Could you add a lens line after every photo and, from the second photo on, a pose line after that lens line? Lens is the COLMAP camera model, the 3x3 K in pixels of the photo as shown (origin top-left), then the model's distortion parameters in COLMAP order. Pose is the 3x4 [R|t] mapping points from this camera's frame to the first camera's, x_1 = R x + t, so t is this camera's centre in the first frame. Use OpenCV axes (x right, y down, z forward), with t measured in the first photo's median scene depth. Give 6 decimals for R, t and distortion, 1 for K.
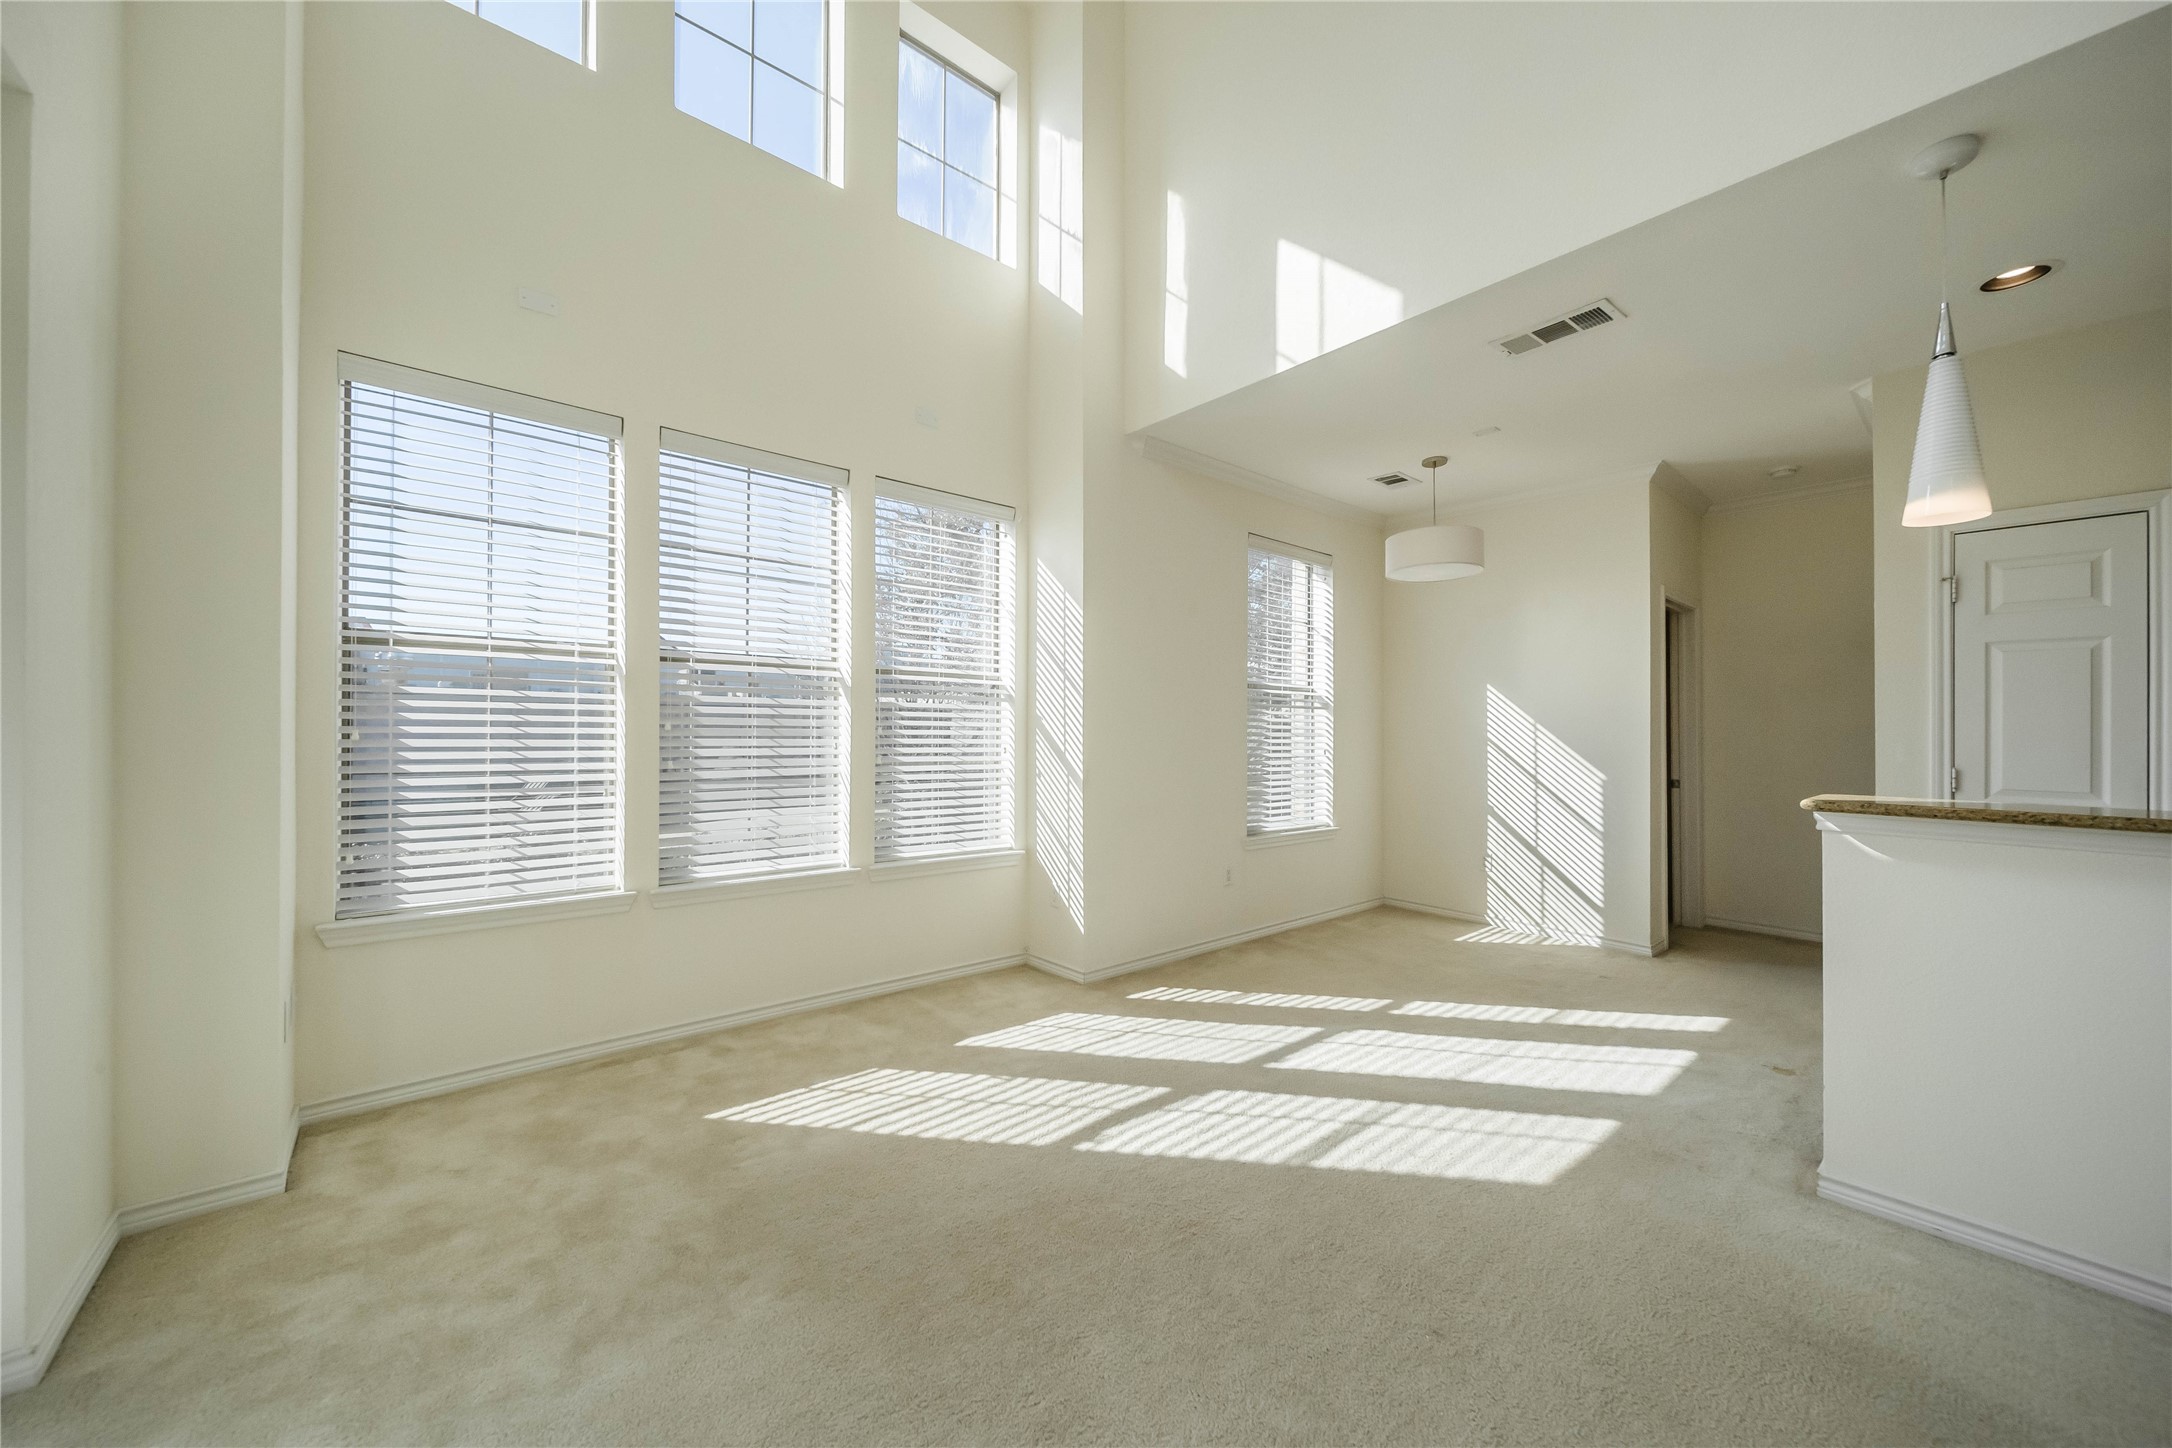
lens RADIAL K [[772.3, 0, 1080.4], [0, 772.3, 719.7], [0, 0, 1]] dist [0.001533, -0.002865]
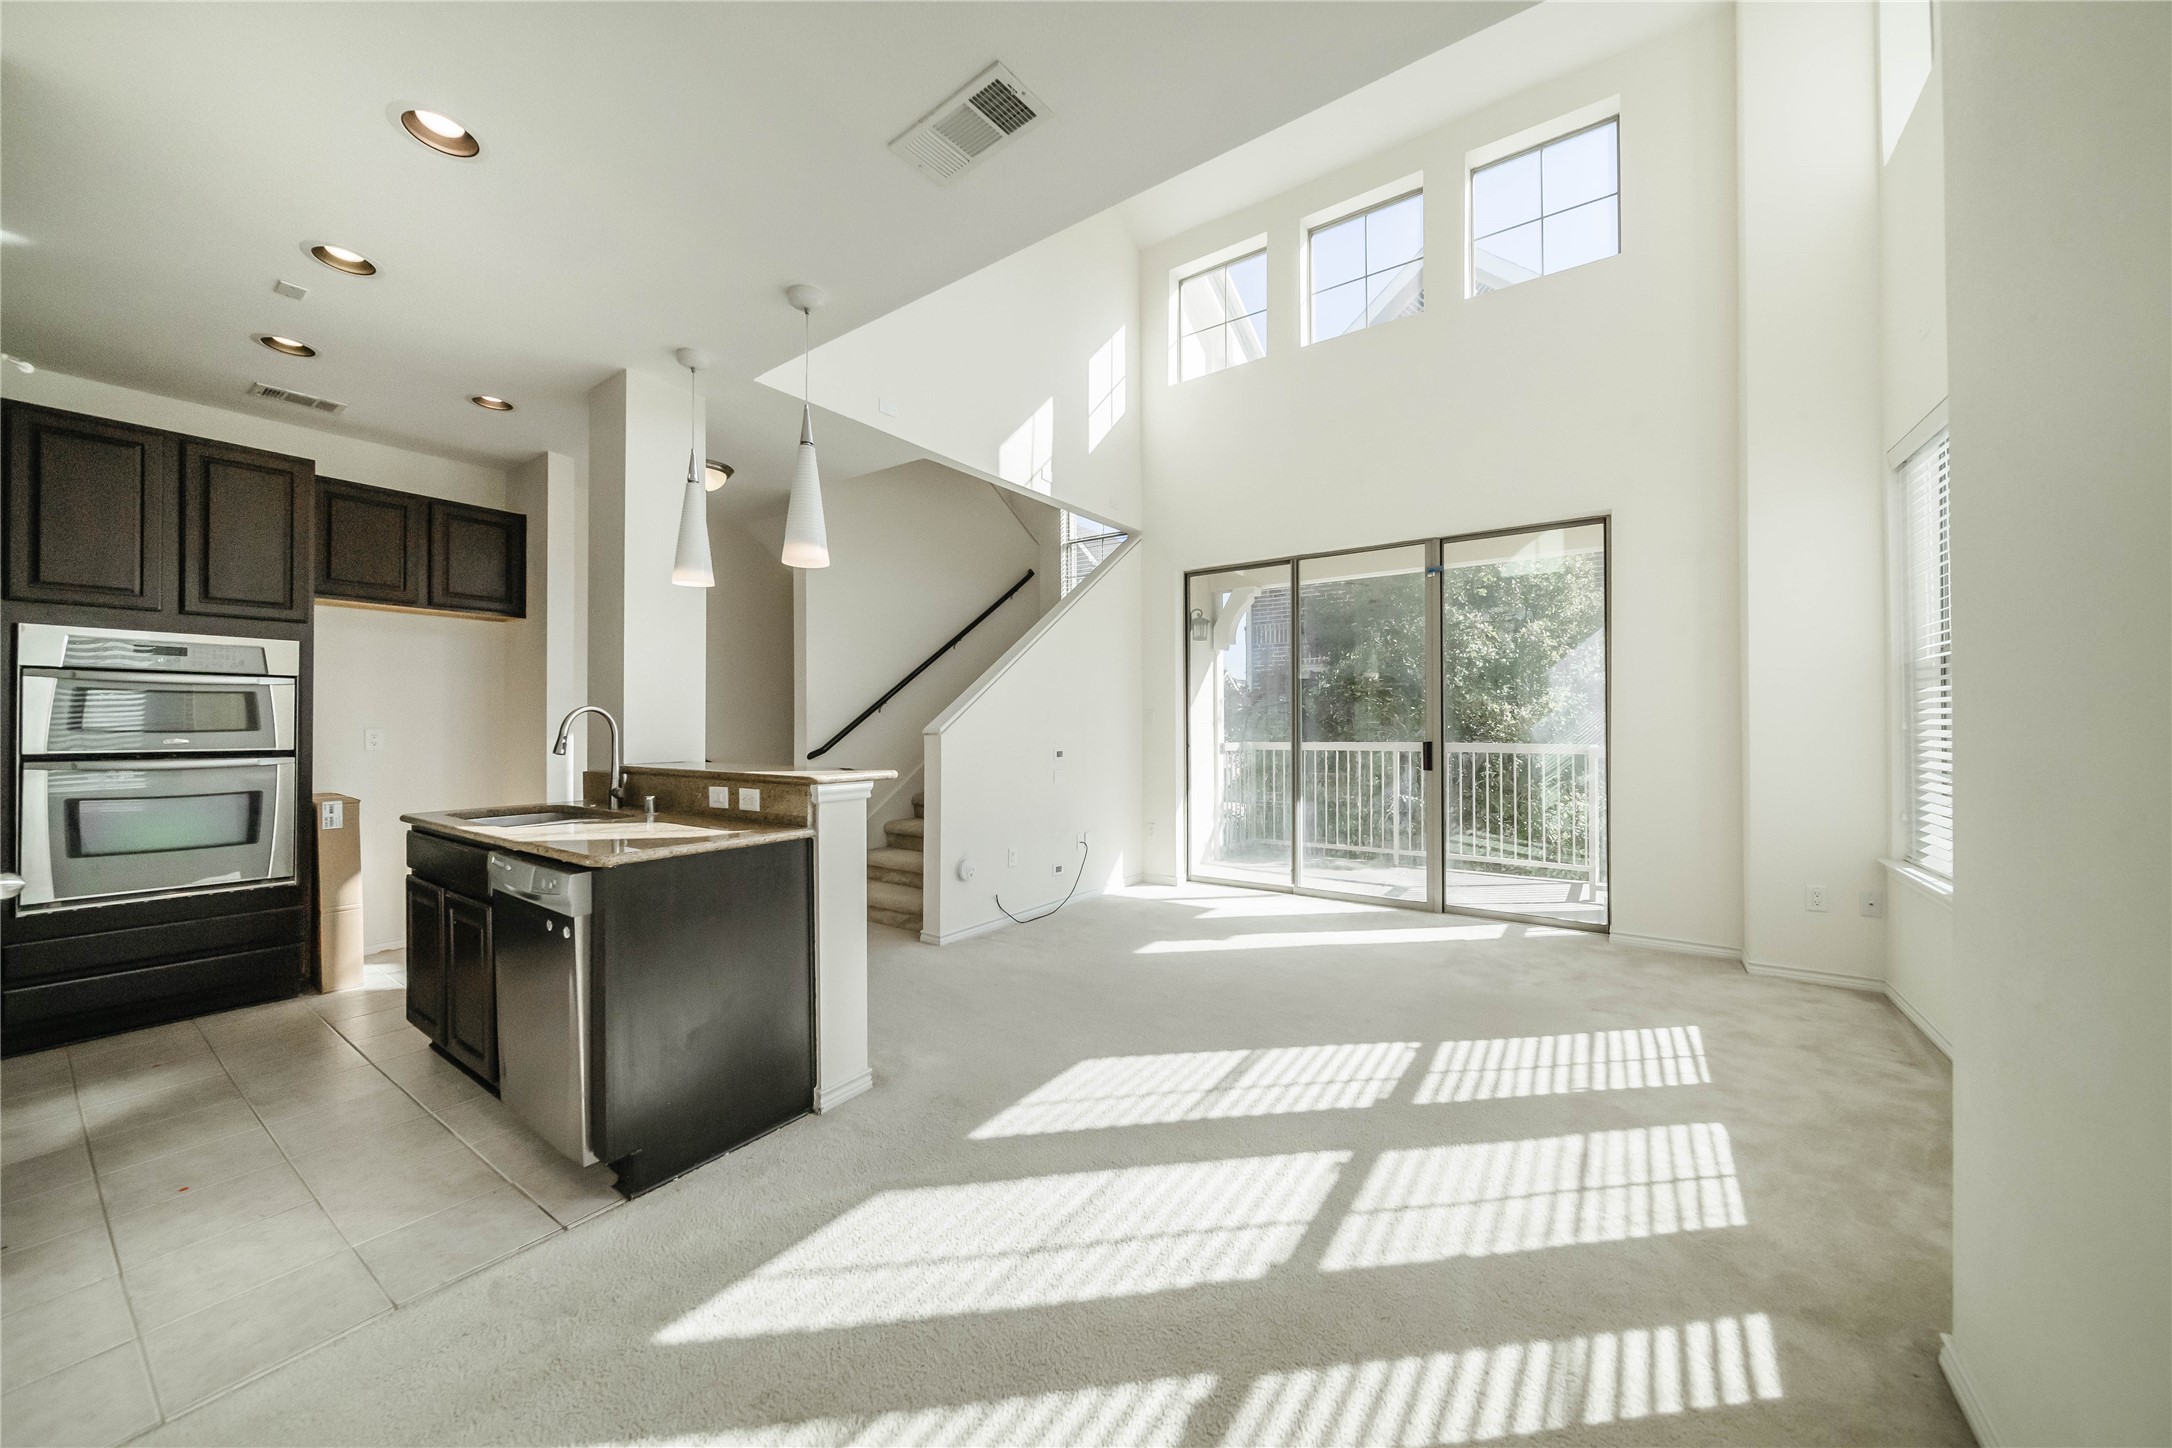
lens RADIAL K [[761.8, 0, 1086.0], [0, 761.8, 724.0], [0, 0, 1]] dist [0.001432, -0.003260]
pose [[-0.965184, -0.002757, -0.261559, 0.596776], [0.001737, 0.999855, -0.016951, 0.027608], [0.261568, -0.016816, -0.965039, 1.438973]]
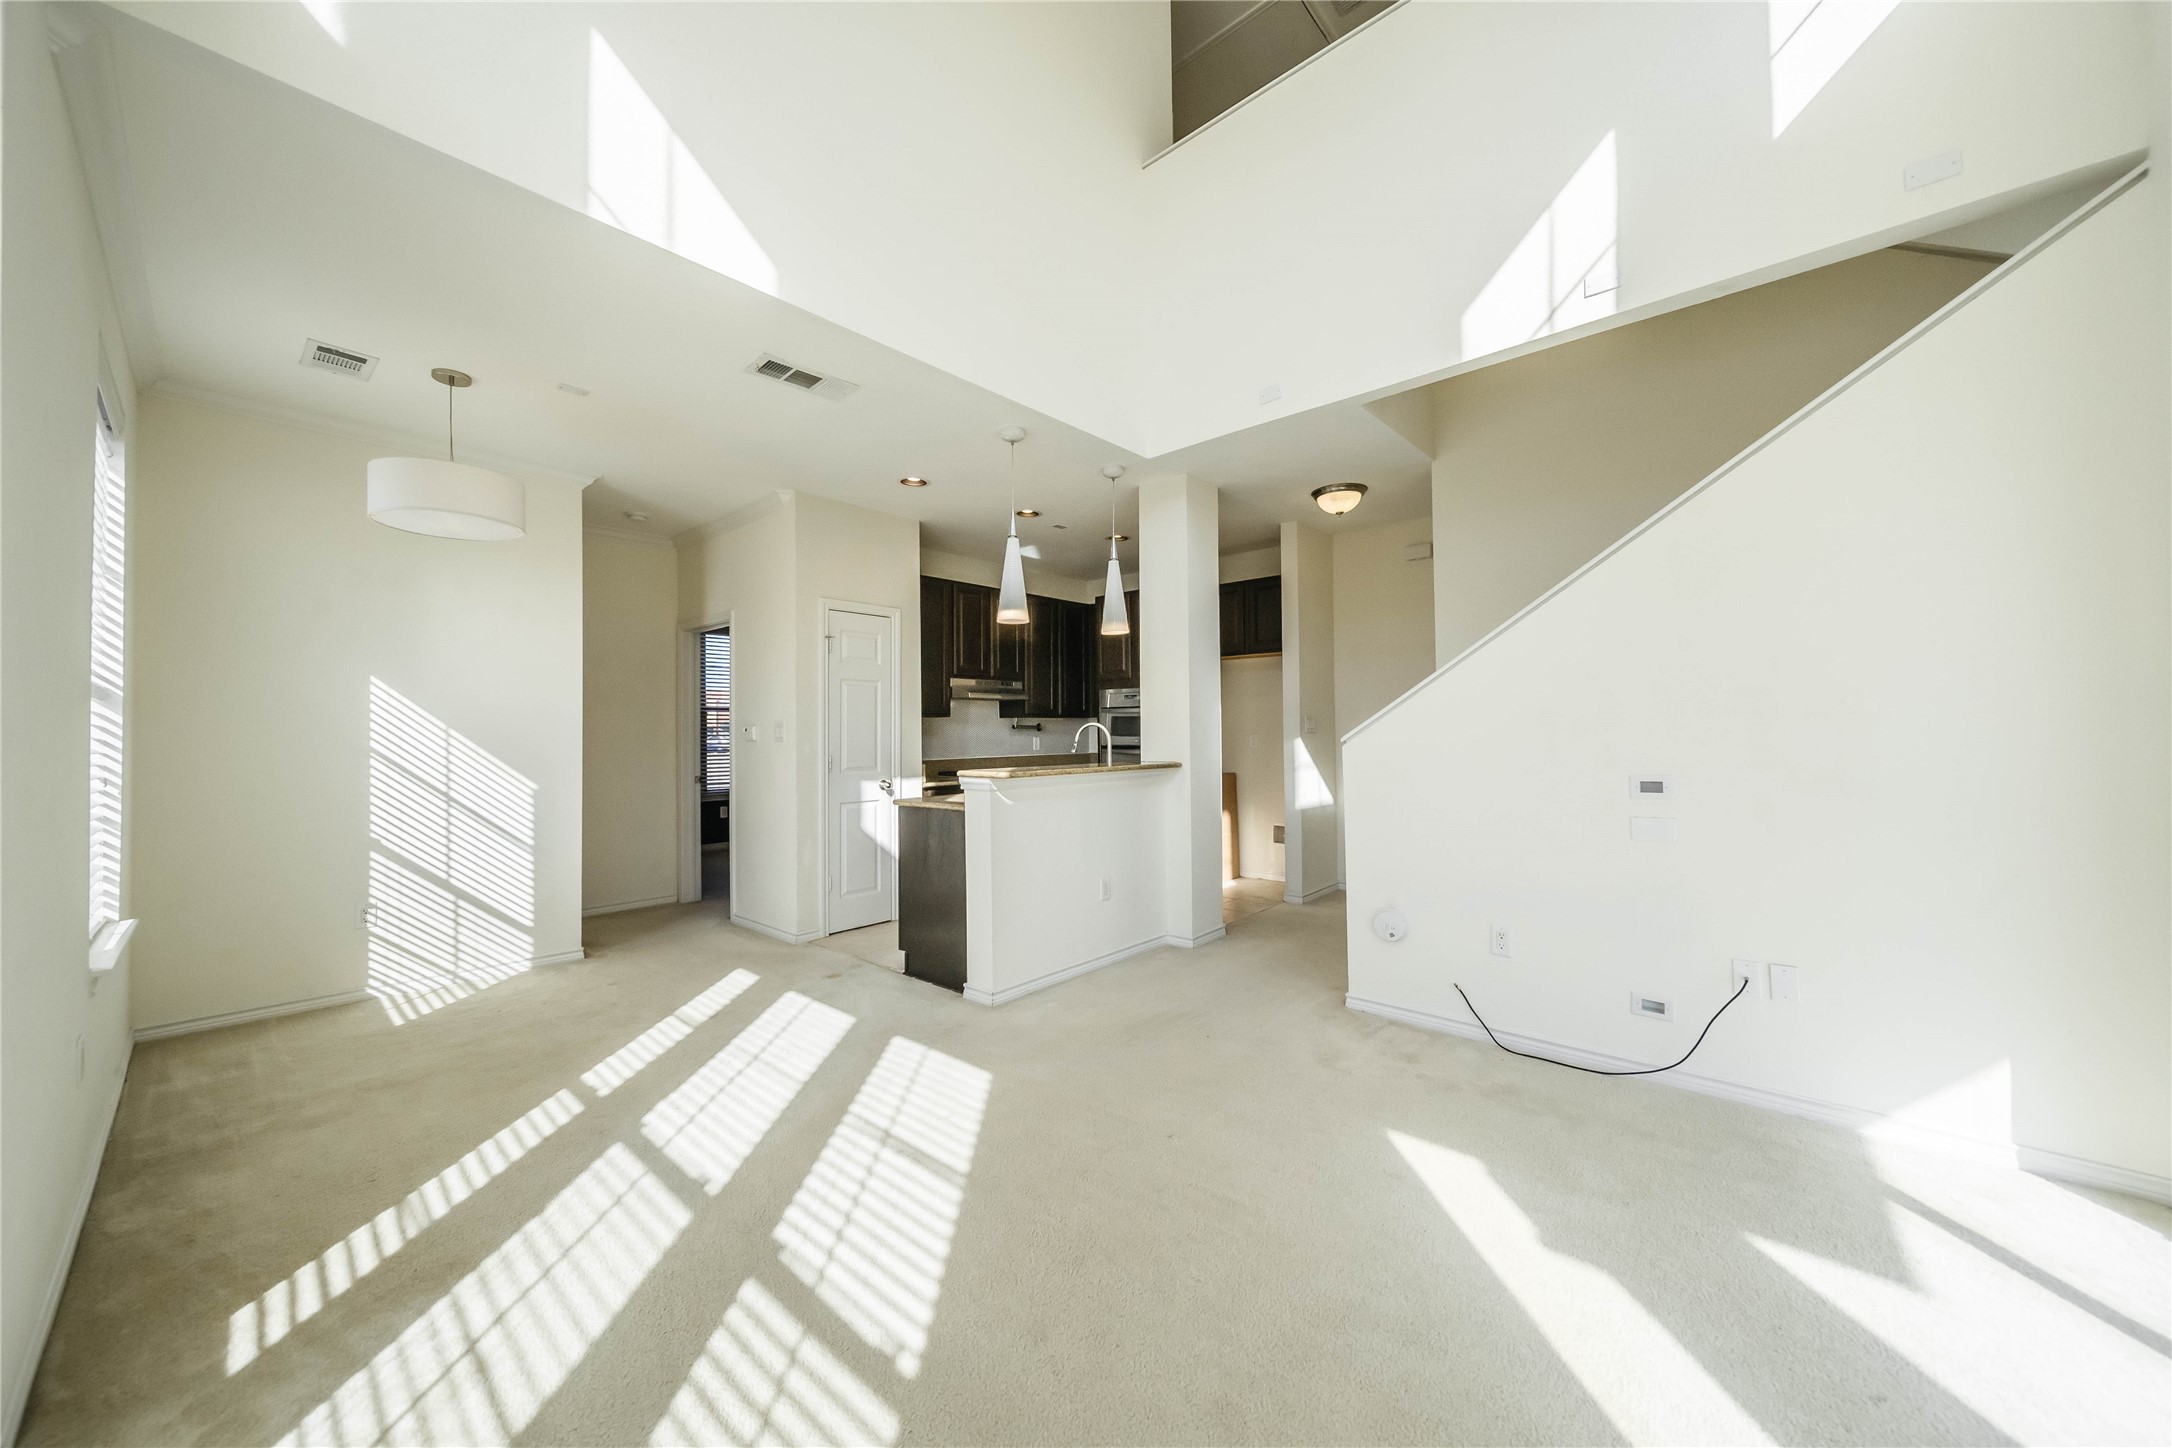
lens RADIAL K [[761.8, 0, 1086.0], [0, 761.8, 724.0], [0, 0, 1]] dist [0.001432, -0.003260]
pose [[-0.151810, 0.009175, 0.988367, -0.460513], [-0.004590, 0.999940, -0.009987, 0.006420], [-0.988399, -0.006052, -0.151759, 0.655339]]
